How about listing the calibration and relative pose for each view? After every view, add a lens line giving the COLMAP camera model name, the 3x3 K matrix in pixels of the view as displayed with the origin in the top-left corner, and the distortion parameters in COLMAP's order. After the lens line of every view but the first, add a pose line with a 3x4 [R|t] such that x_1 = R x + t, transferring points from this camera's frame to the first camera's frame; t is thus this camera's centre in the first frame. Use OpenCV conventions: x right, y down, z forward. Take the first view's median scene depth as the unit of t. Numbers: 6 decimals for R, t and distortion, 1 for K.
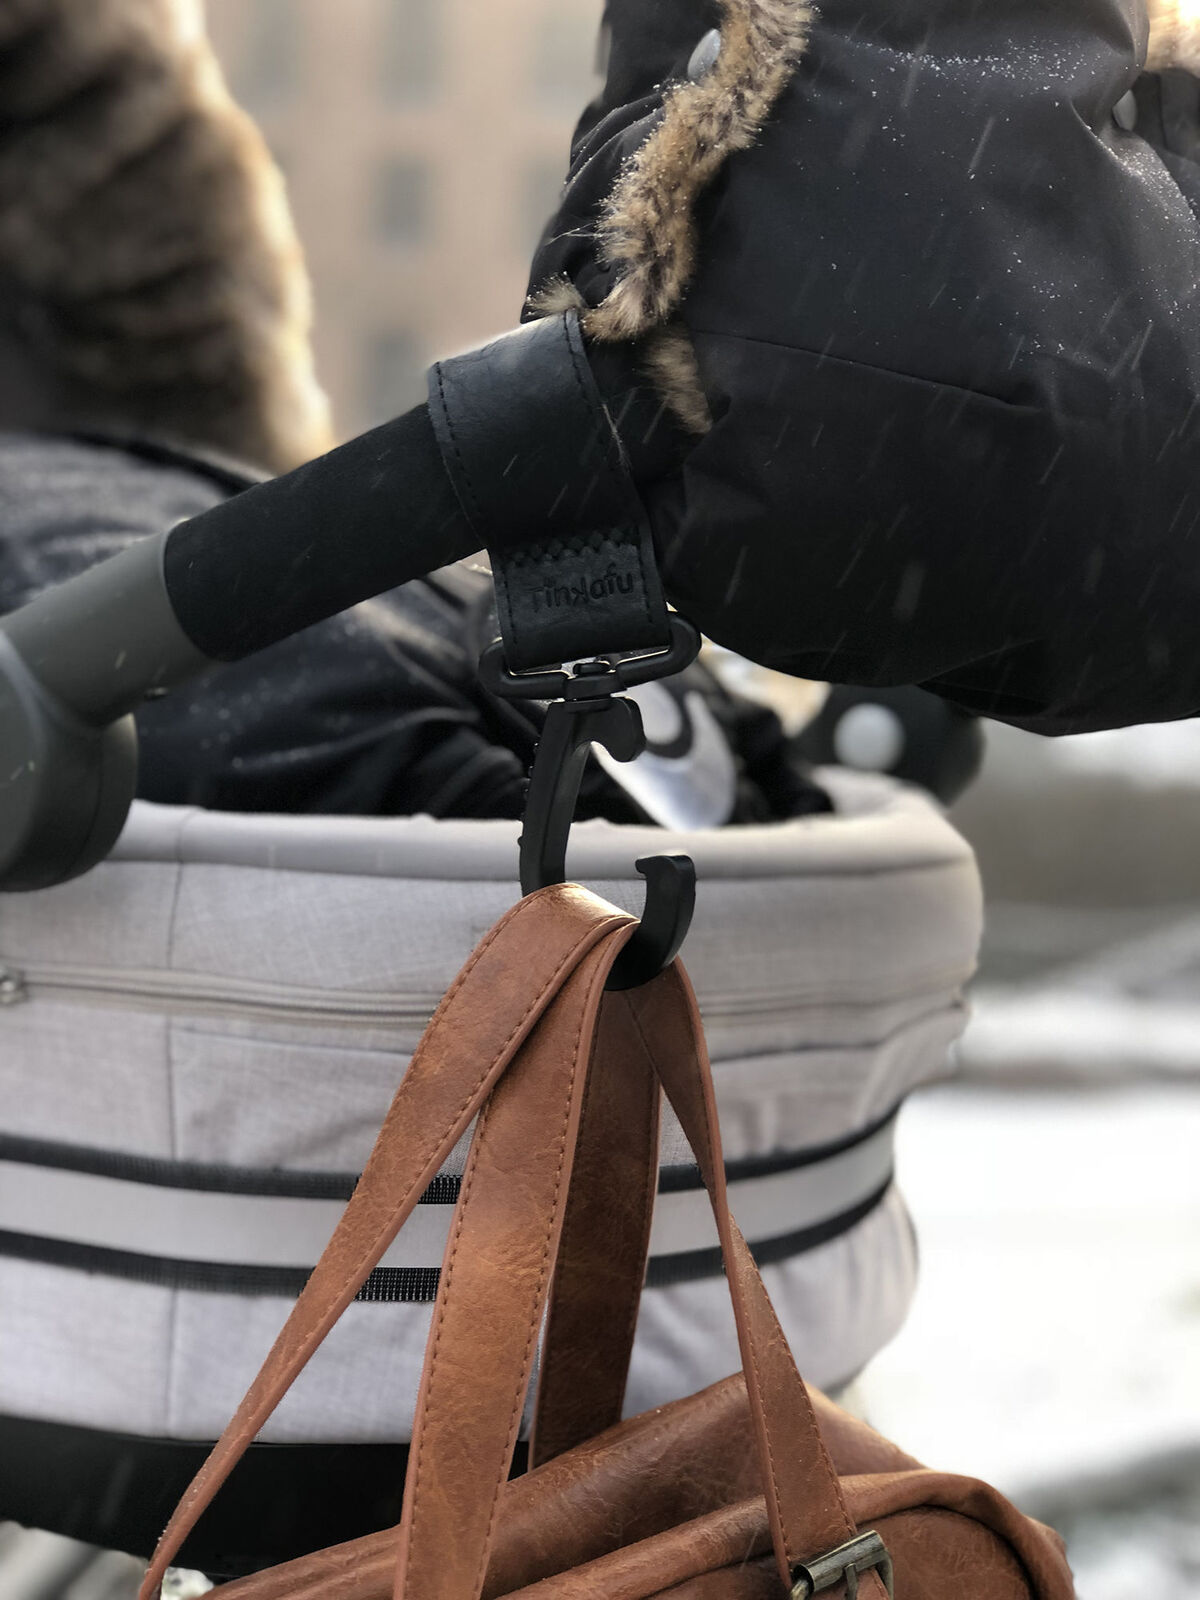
lens RADIAL K [[3013.6, 0, 600.0], [0, 3013.6, 800.0], [0, 0, 1]] dist [-0.011251, -0.050926]
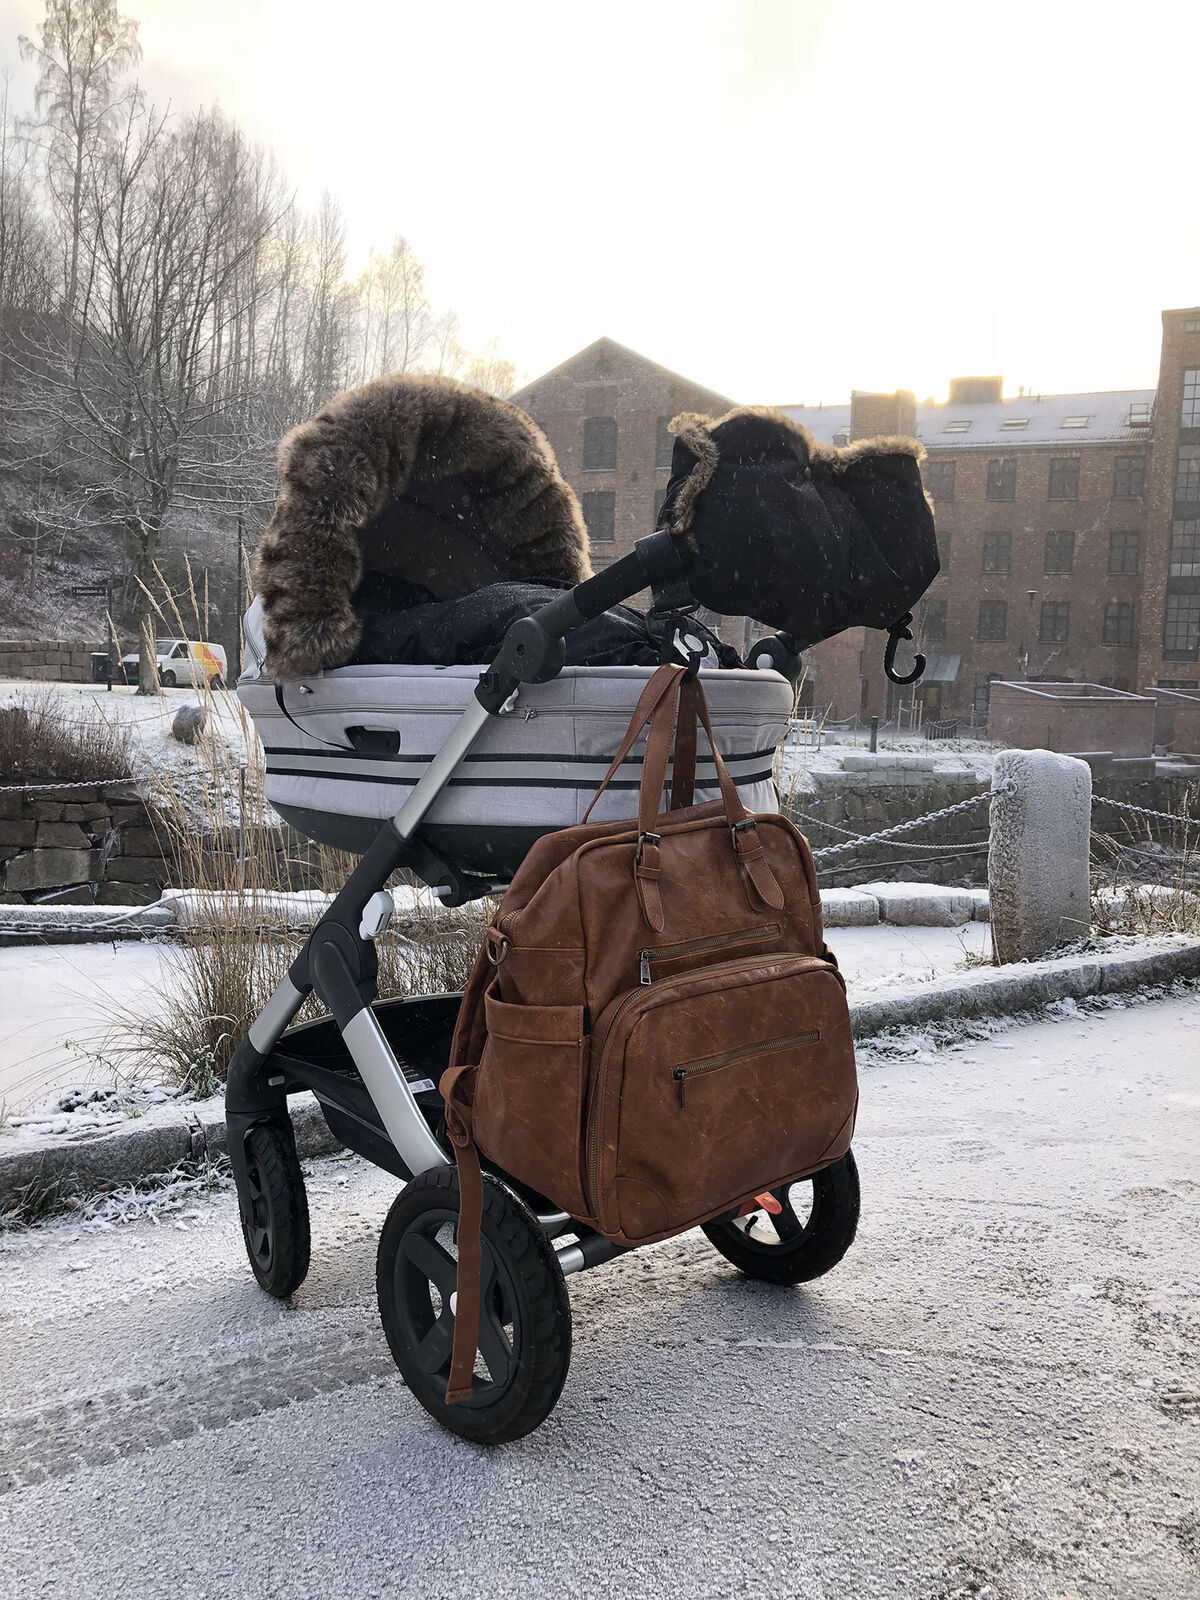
lens RADIAL K [[1299.4, 0, 600.0], [0, 1299.4, 800.0], [0, 0, 1]] dist [0.001653, -0.000051]
pose [[0.996391, -0.034769, -0.077437, 0.024797], [0.036425, 0.999135, 0.020080, 0.189453], [0.076672, -0.022828, 0.996795, -0.894719]]
